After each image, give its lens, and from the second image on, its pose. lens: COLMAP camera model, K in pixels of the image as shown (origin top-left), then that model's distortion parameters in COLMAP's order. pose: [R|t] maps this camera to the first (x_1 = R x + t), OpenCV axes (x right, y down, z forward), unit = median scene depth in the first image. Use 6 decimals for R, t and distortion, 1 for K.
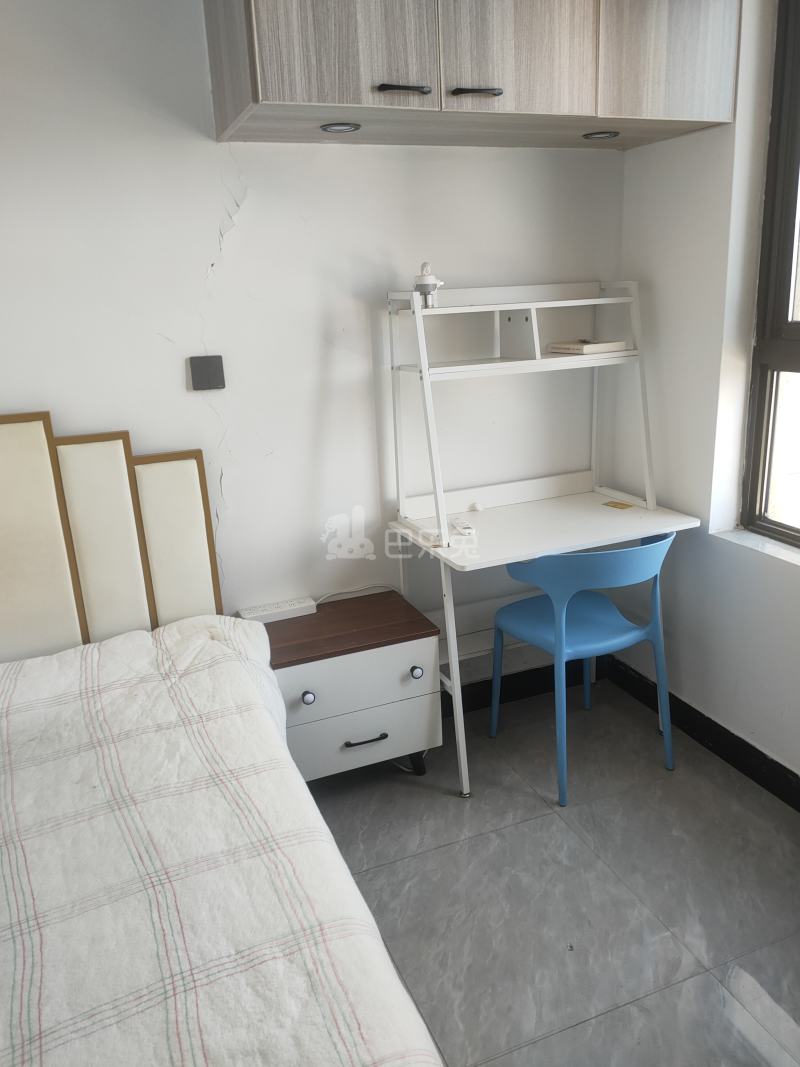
lens RADIAL K [[816.6, 0, 405.5], [0, 816.6, 536.6], [0, 0, 1]] dist [0.078536, -0.102278]
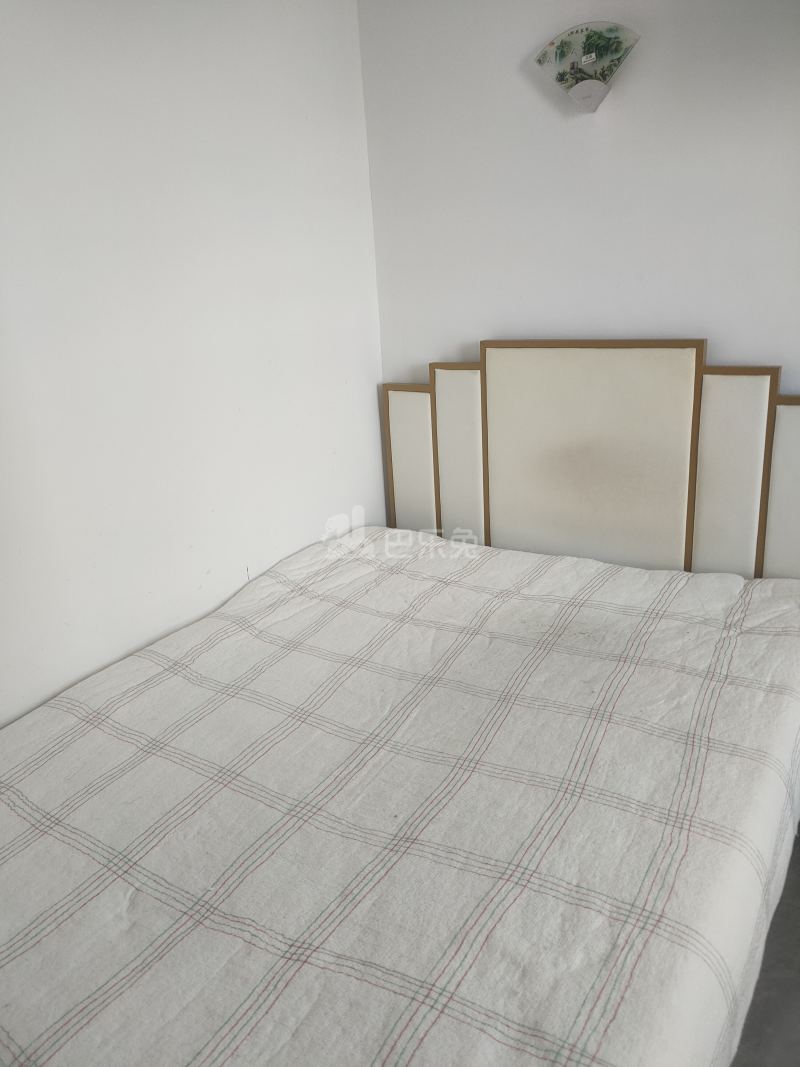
lens RADIAL K [[816.6, 0, 405.5], [0, 816.6, 536.6], [0, 0, 1]] dist [0.078536, -0.102278]
pose [[0.588065, 0.278156, -0.759479, 0.185926], [-0.206111, 0.959540, 0.191835, -0.038055], [0.782111, 0.043726, 0.621603, 0.097723]]
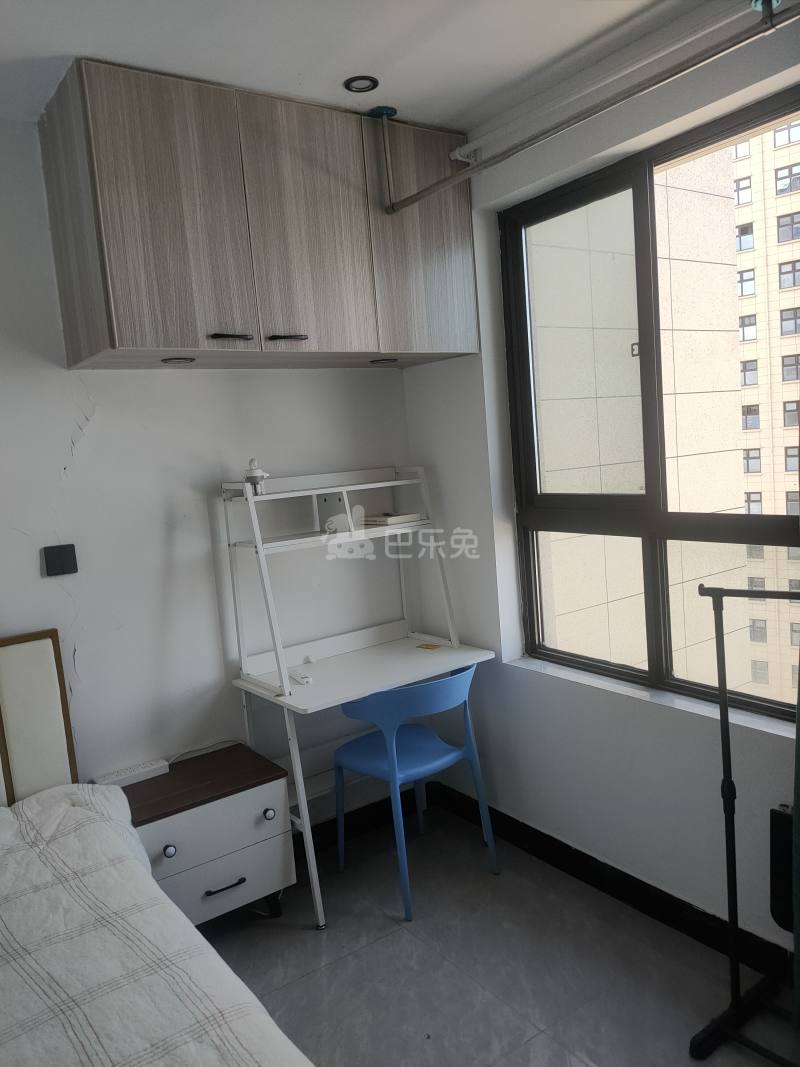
lens RADIAL K [[827.2, 0, 401.0], [0, 827.2, 550.6], [0, 0, 1]] dist [-0.000046, -0.005474]
pose [[0.972852, -0.062658, 0.222784, -0.042847], [0.101749, 0.980424, -0.168573, 0.025910], [-0.207860, 0.186665, 0.960183, -0.186183]]
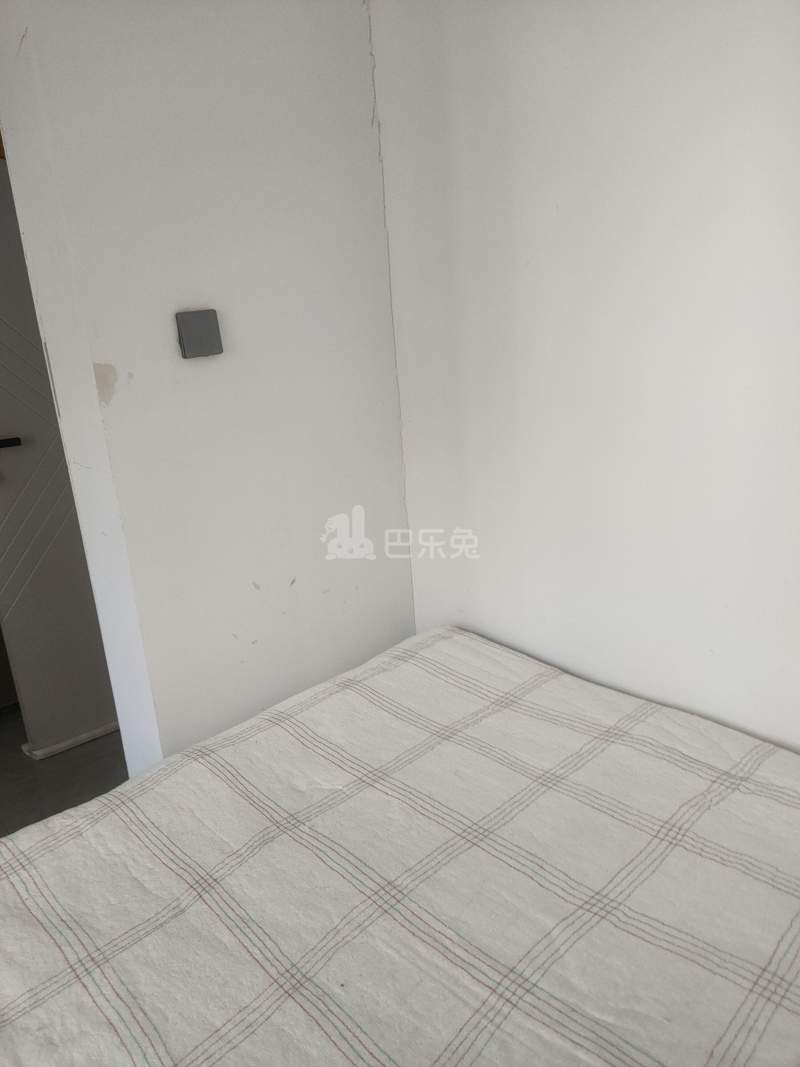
lens RADIAL K [[827.2, 0, 401.0], [0, 827.2, 550.6], [0, 0, 1]] dist [-0.000046, -0.005474]
pose [[-0.937266, 0.223560, -0.267493, -0.211855], [0.024665, 0.807908, 0.588792, -0.221540], [0.347740, 0.545257, -0.762740, 0.769730]]
